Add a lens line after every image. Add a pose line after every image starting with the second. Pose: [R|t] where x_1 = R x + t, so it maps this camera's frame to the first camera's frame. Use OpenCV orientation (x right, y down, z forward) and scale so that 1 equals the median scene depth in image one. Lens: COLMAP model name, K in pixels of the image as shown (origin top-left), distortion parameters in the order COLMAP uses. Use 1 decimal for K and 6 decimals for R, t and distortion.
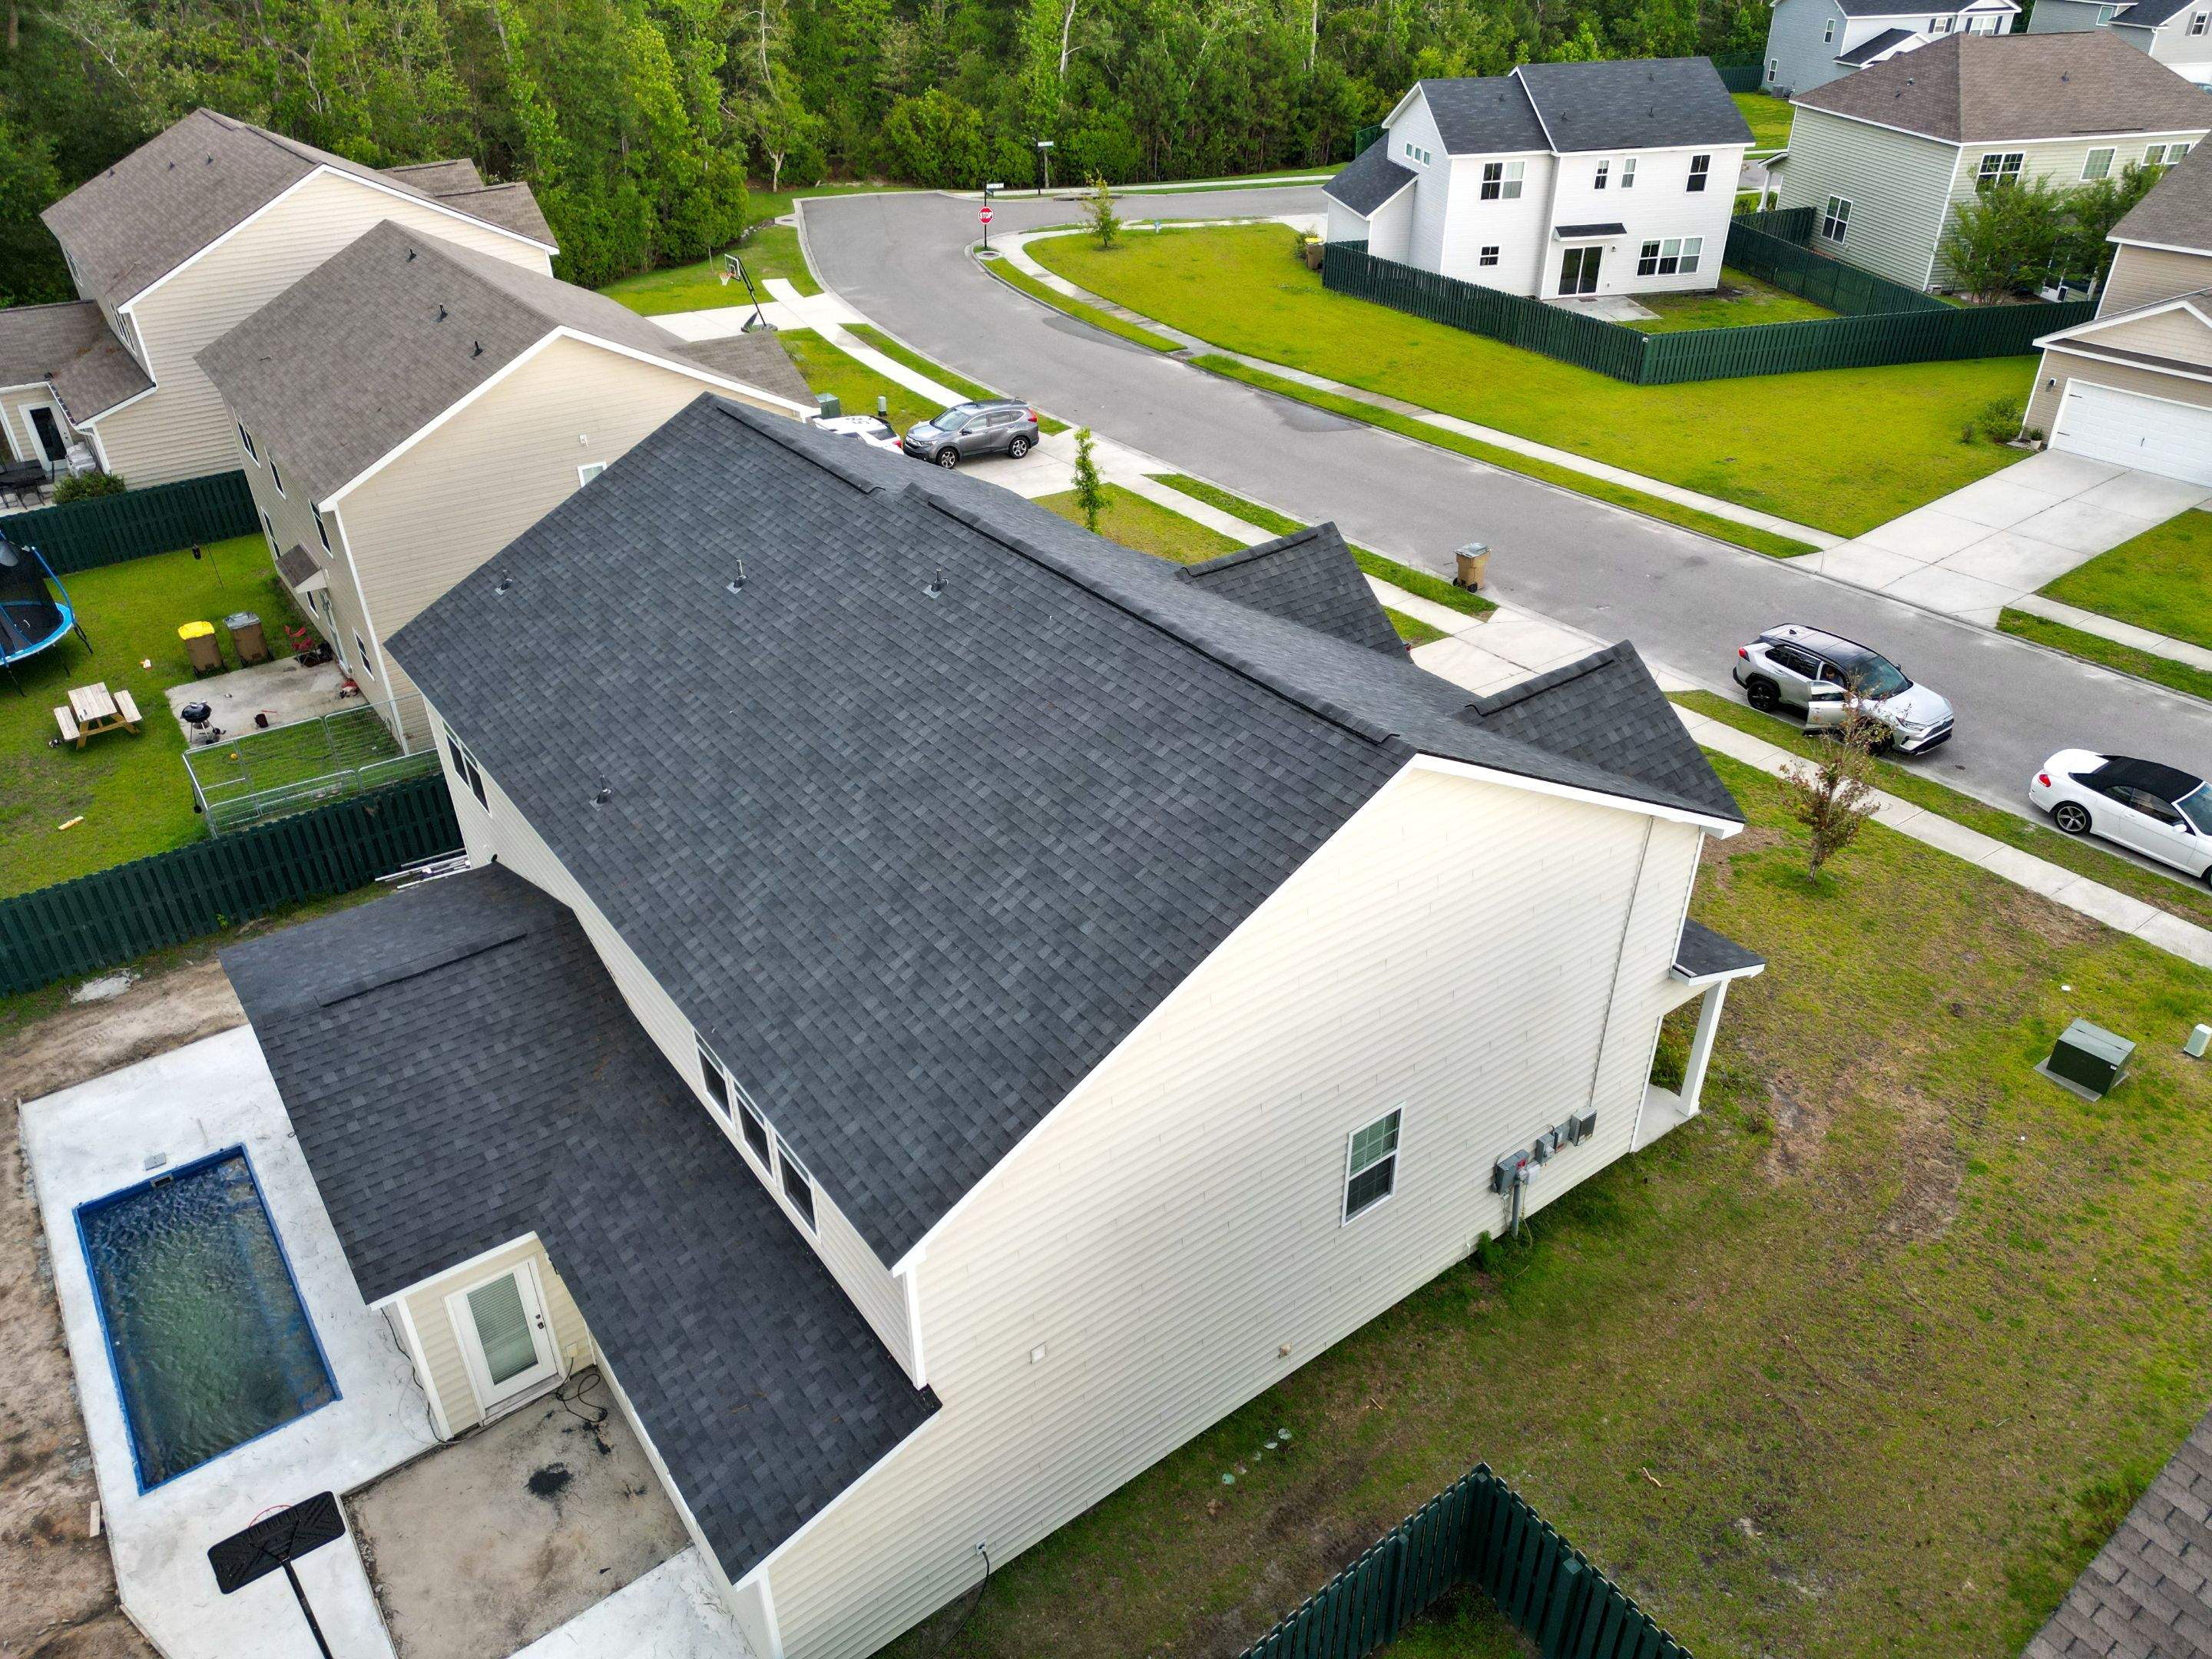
lens RADIAL K [[1550.8, 0, 1111.0], [0, 1550.8, 828.5], [0, 0, 1]] dist [0.076899, -0.073067]
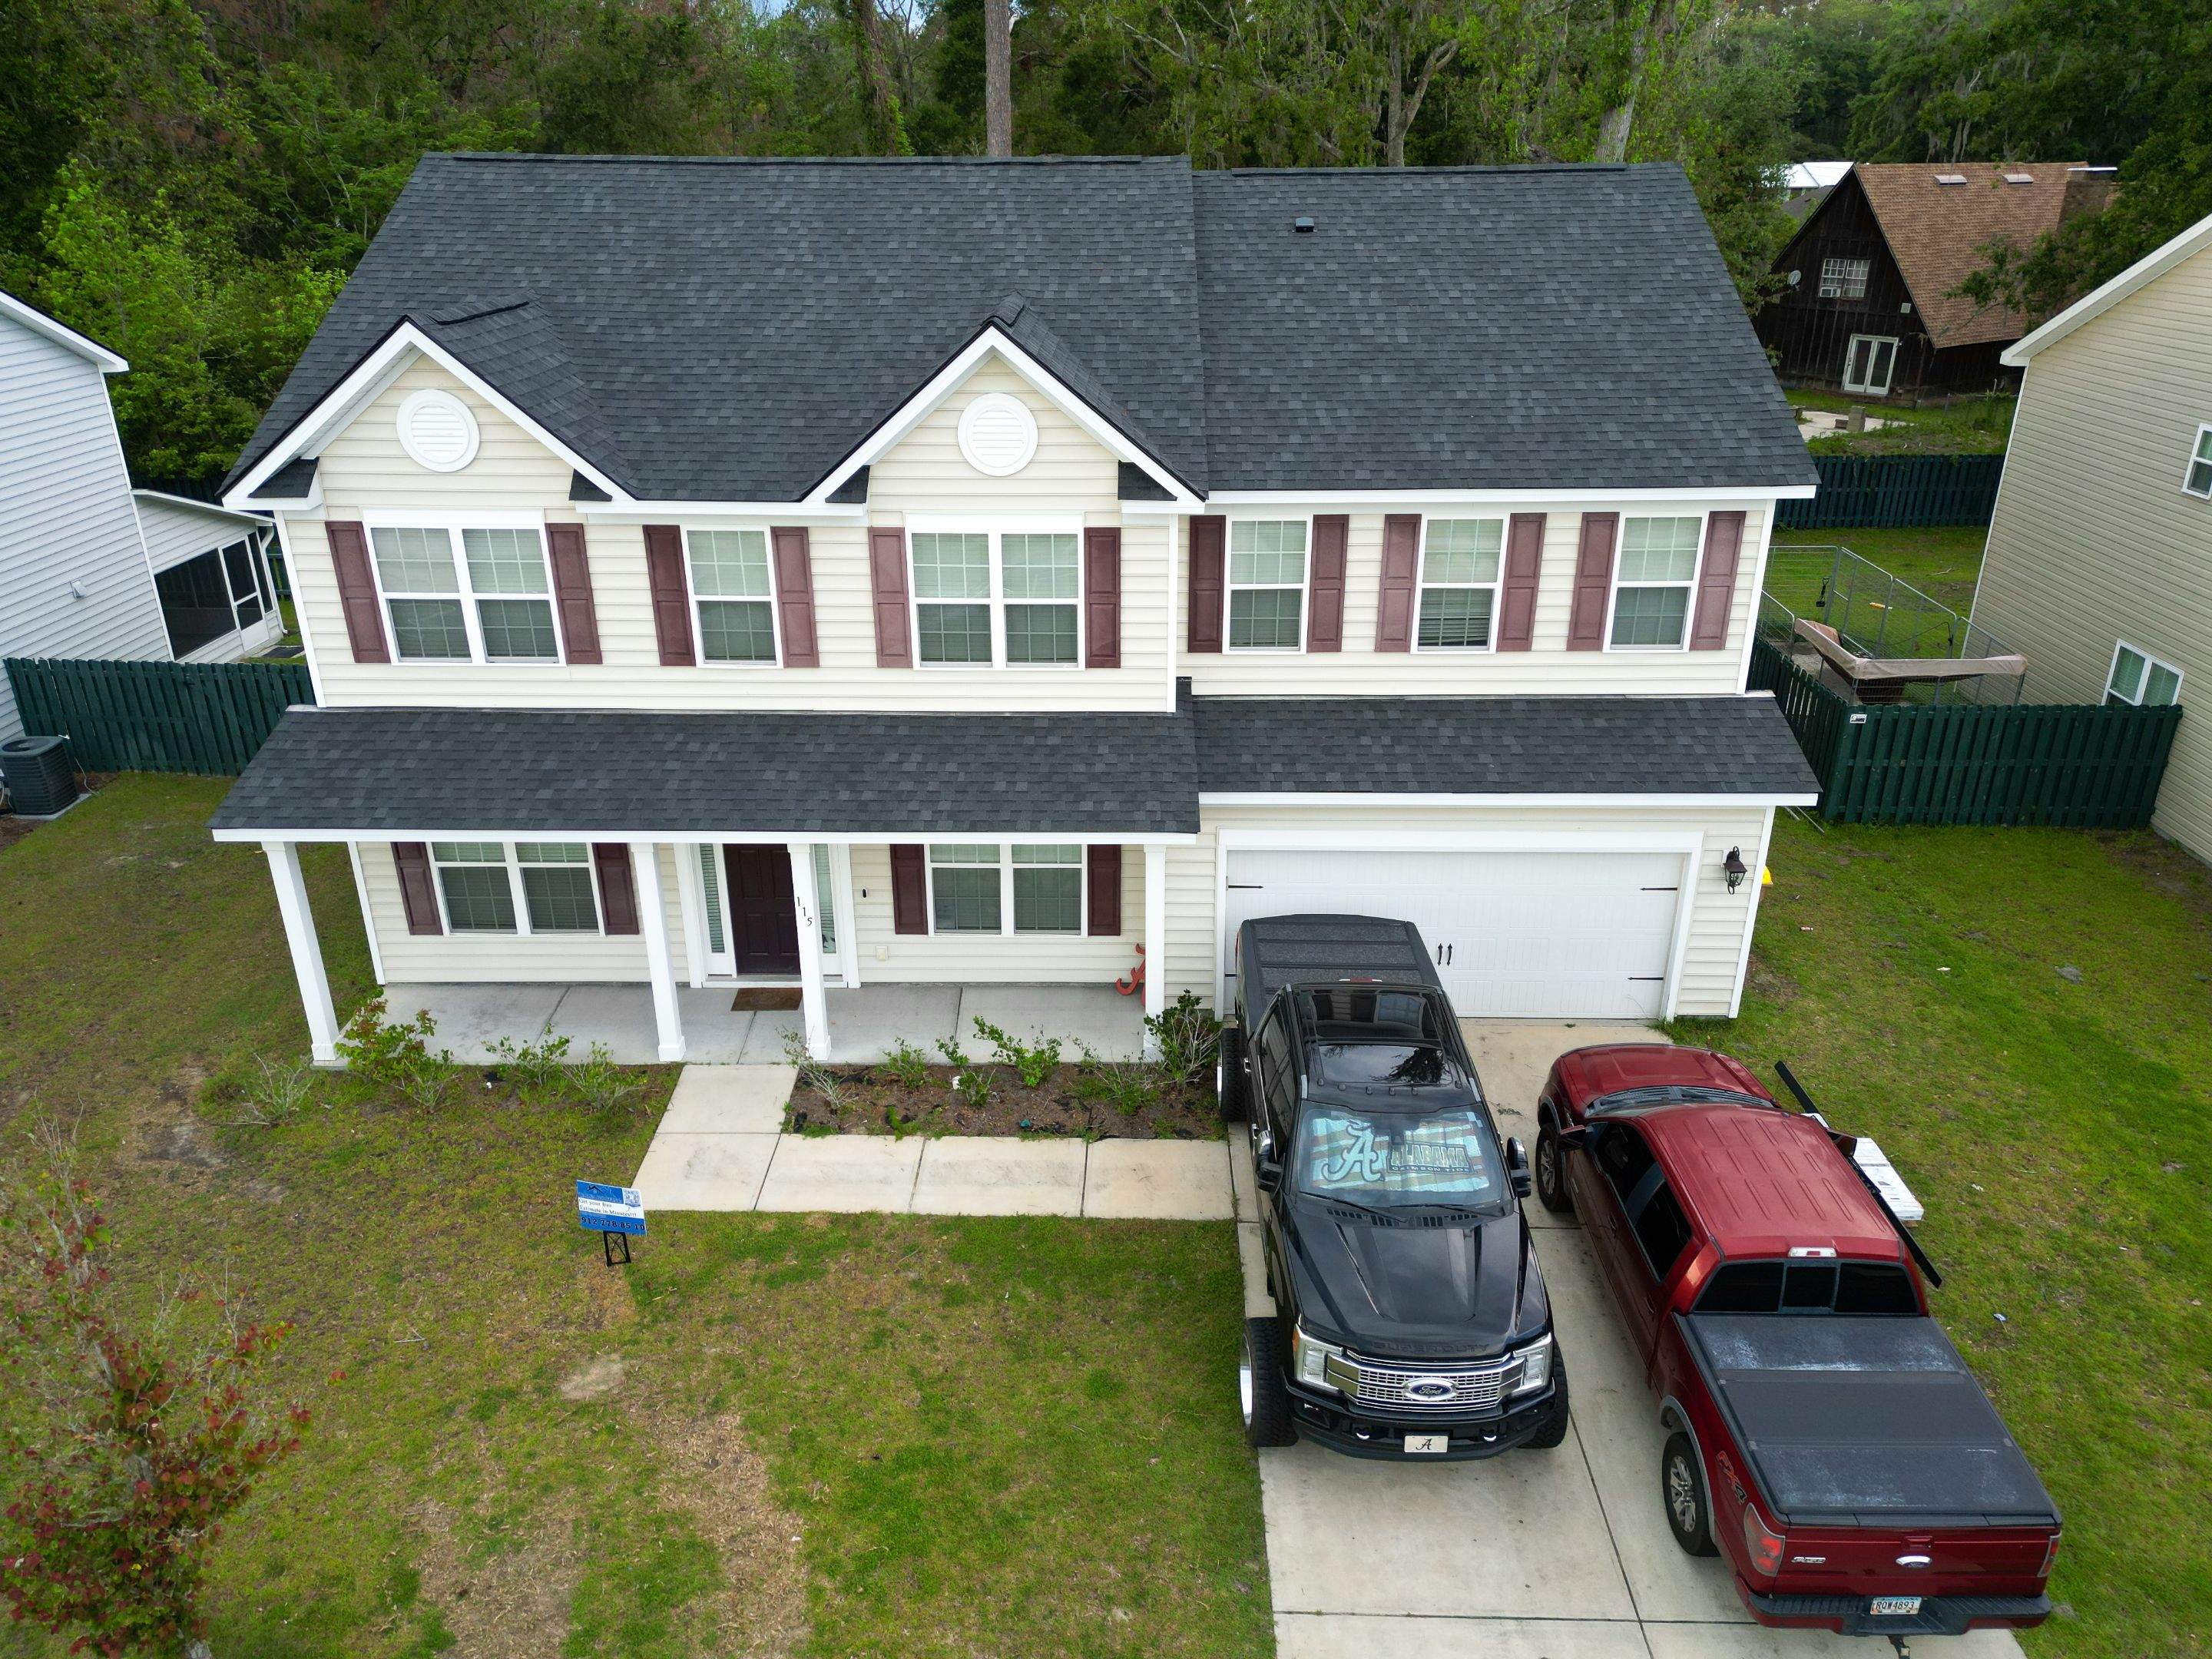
lens RADIAL K [[1550.8, 0, 1107.6], [0, 1550.8, 830.1], [0, 0, 1]] dist [0.076899, -0.073067]
pose [[-0.606248, 0.326053, -0.725363, 0.663655], [-0.412356, 0.651027, 0.637280, -0.506097], [0.680019, 0.685458, -0.260234, 1.410617]]
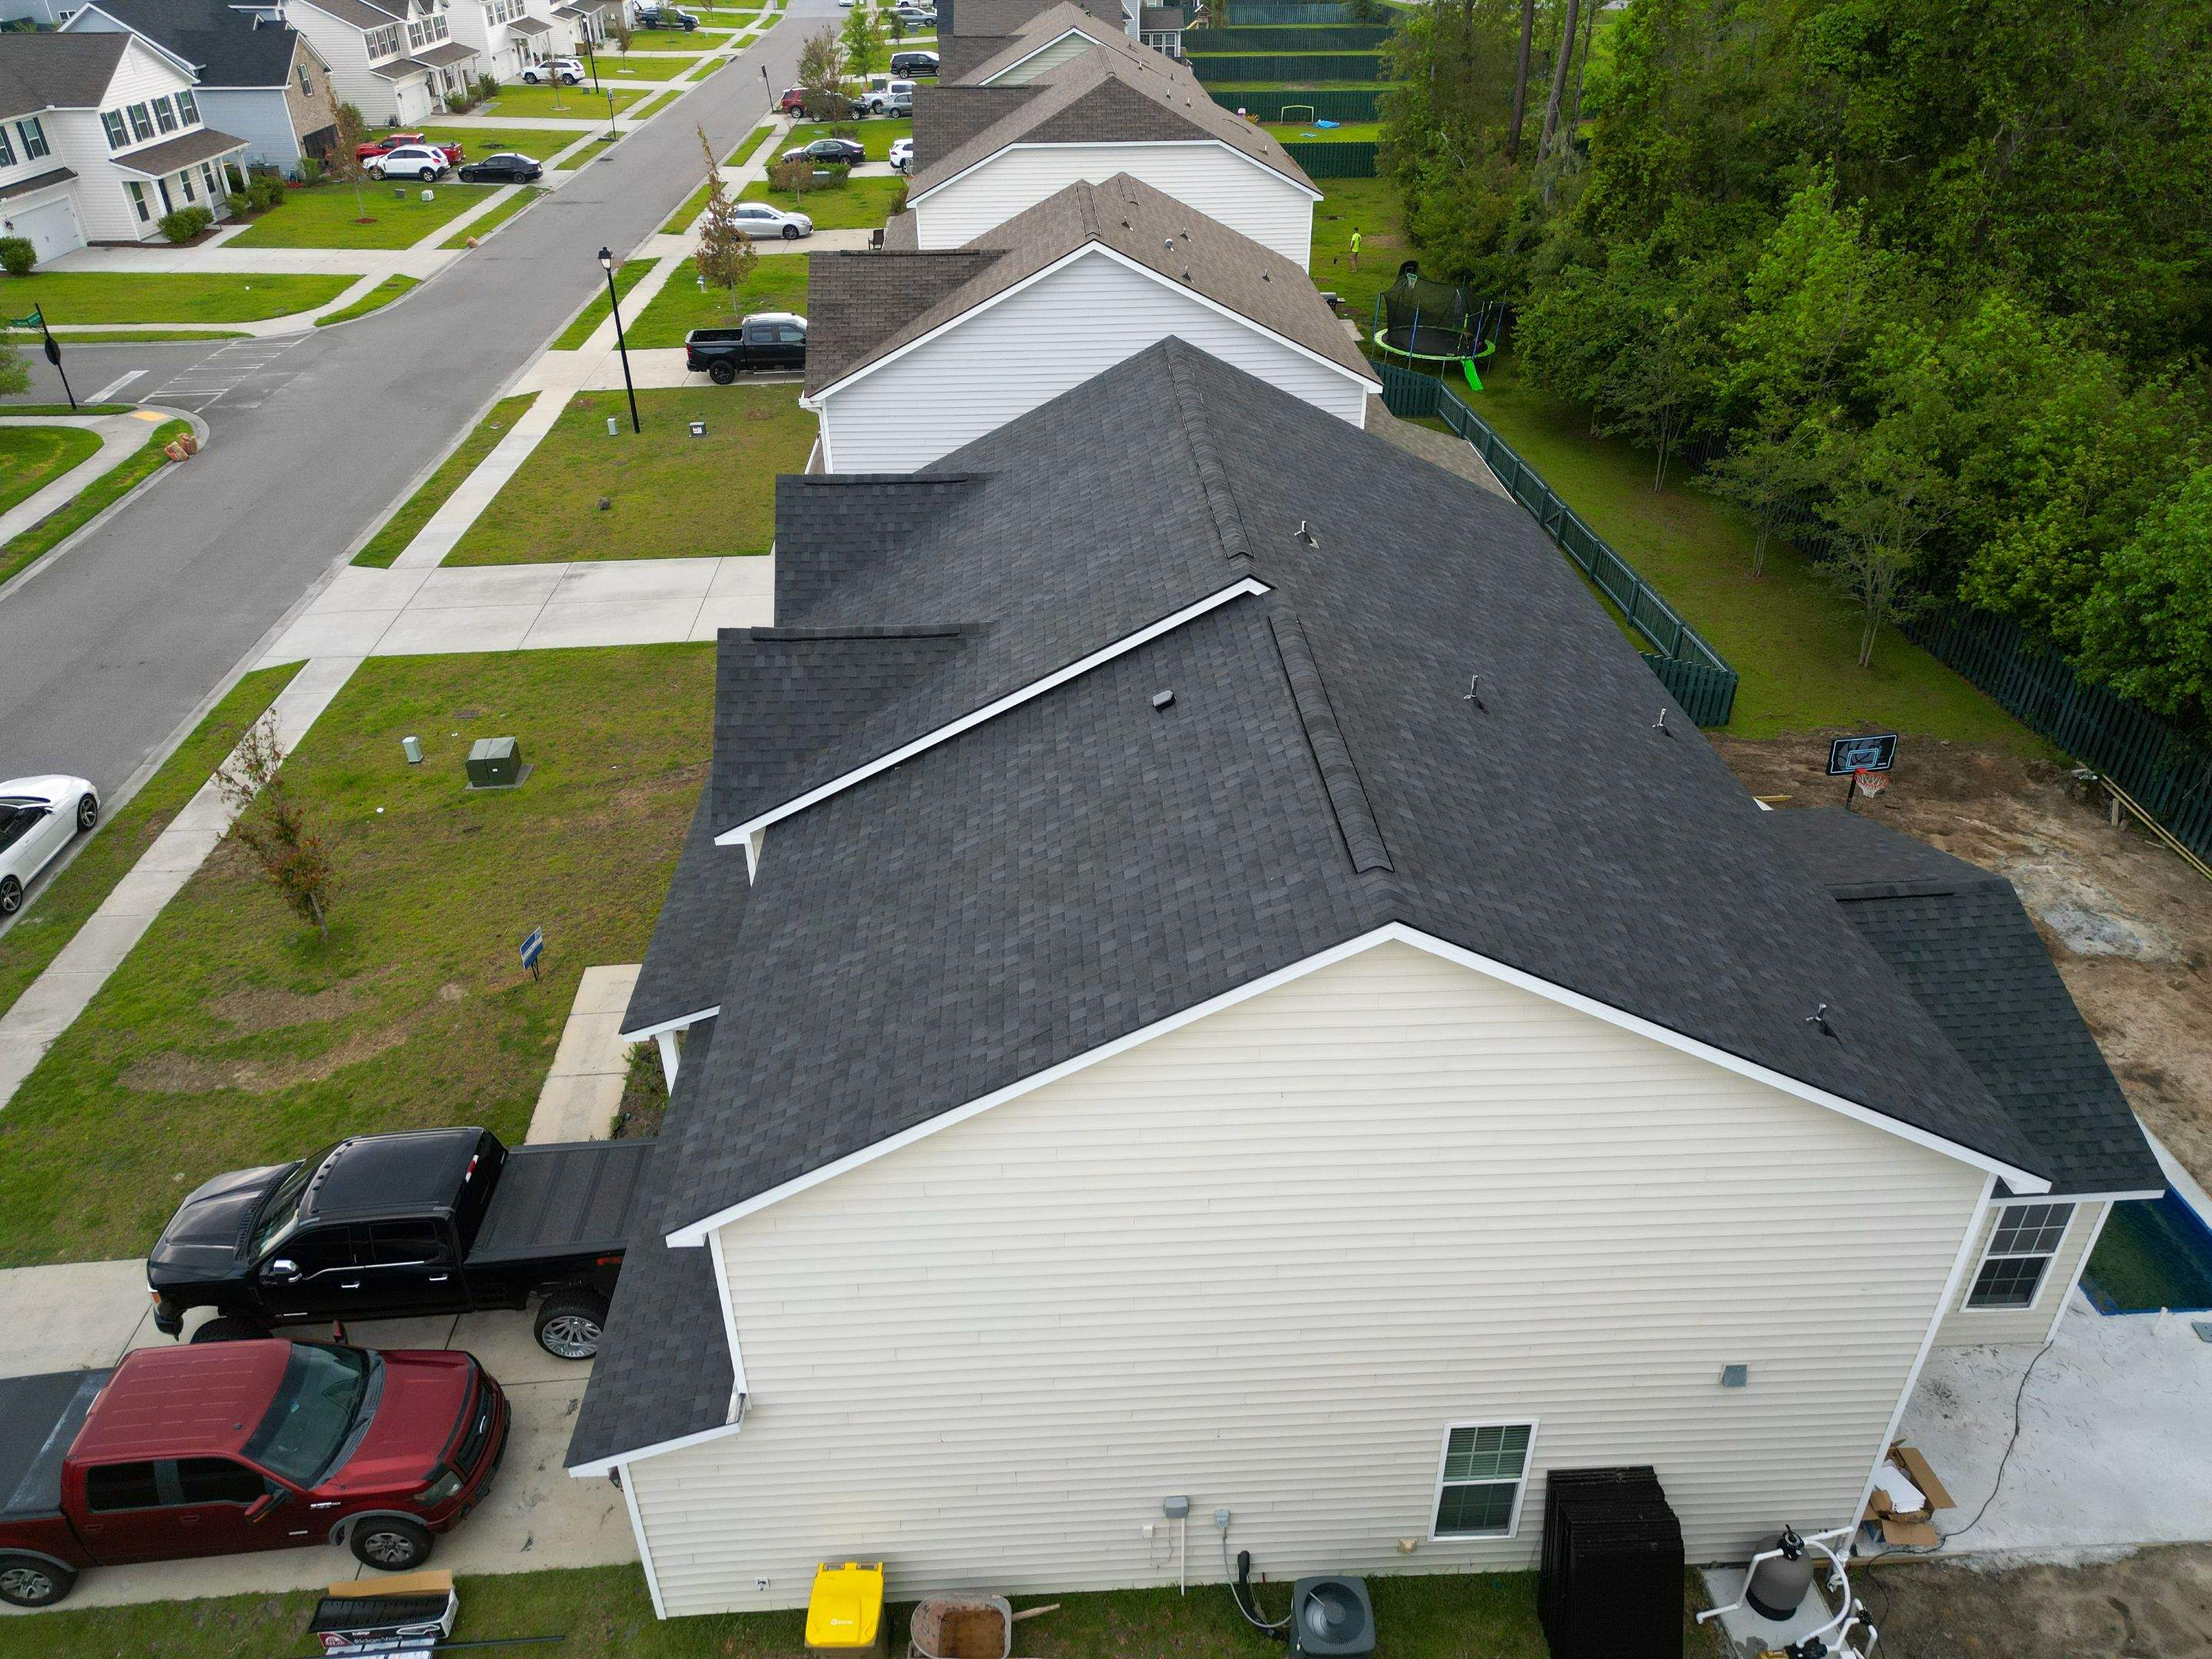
lens RADIAL K [[1550.8, 0, 1108.0], [0, 1550.8, 827.4], [0, 0, 1]] dist [0.076899, -0.073067]
pose [[-0.834038, -0.277483, 0.476848, -0.450904], [0.305260, 0.487857, 0.817809, -0.777185], [-0.459562, 0.827647, -0.322187, 1.324135]]
